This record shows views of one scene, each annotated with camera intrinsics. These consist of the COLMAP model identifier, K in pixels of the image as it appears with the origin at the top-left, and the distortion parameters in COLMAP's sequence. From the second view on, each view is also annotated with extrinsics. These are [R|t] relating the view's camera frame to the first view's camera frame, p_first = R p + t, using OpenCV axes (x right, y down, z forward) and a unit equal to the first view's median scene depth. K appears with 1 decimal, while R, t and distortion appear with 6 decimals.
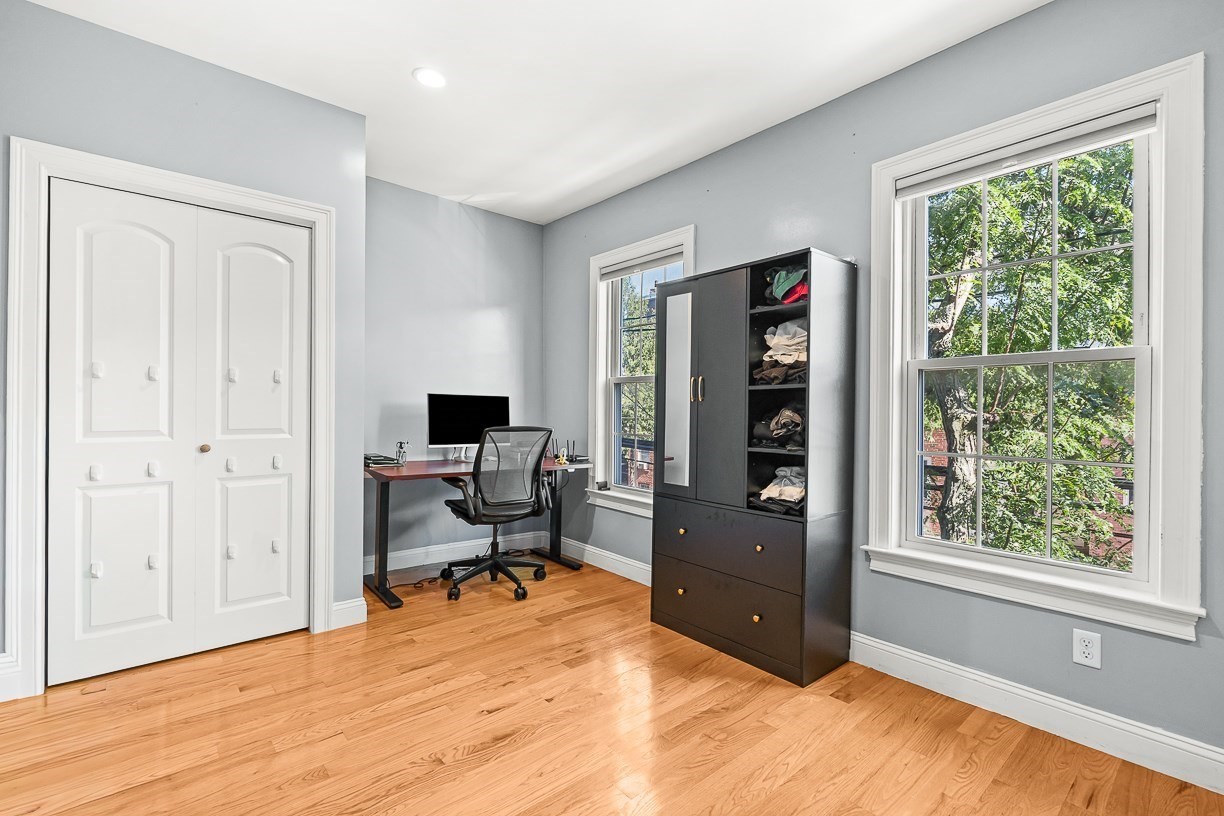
lens RADIAL K [[538.9, 0, 612.0], [0, 538.9, 408.0], [0, 0, 1]] dist [-0.003917, -0.000491]
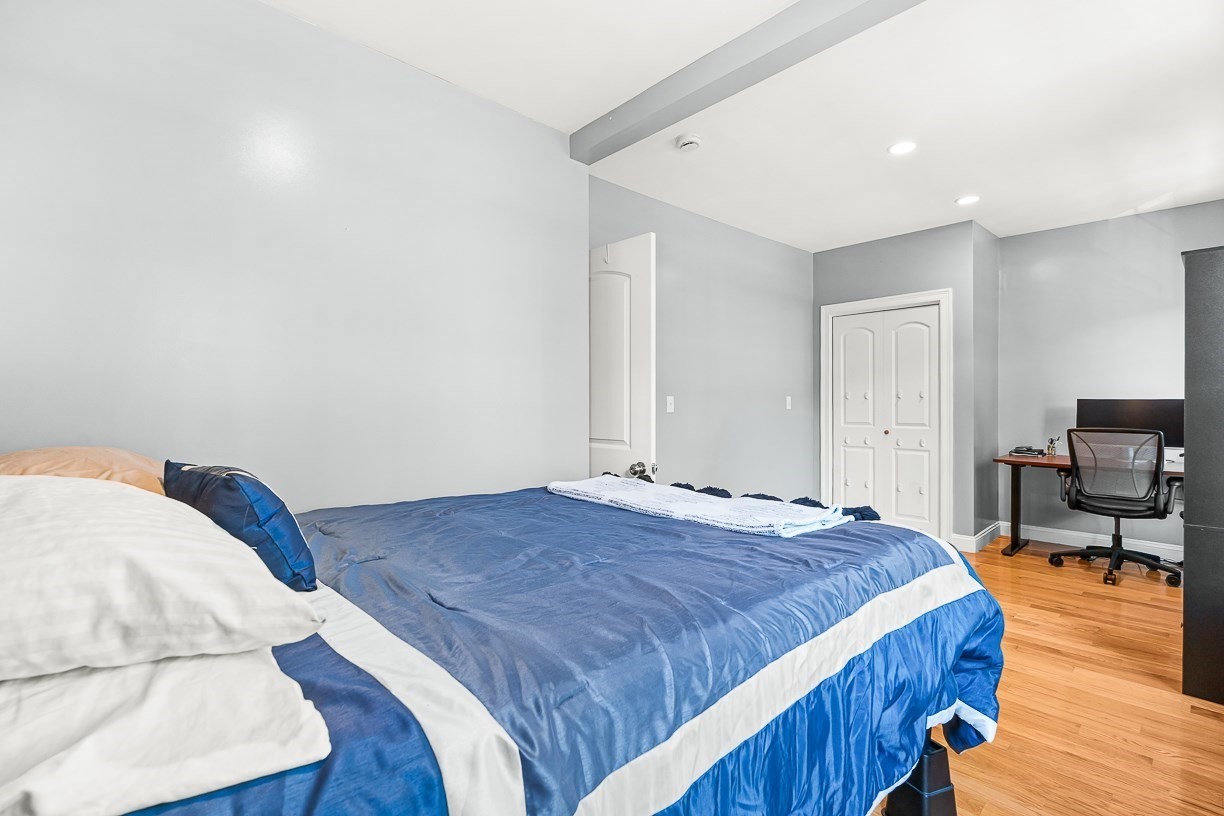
lens RADIAL K [[538.9, 0, 612.0], [0, 538.9, 408.0], [0, 0, 1]] dist [-0.003917, -0.000491]
pose [[0.048201, 0.001340, -0.998837, 1.142630], [0.006848, 0.999975, 0.001672, -0.024021], [0.998814, -0.006920, 0.048191, -0.102808]]
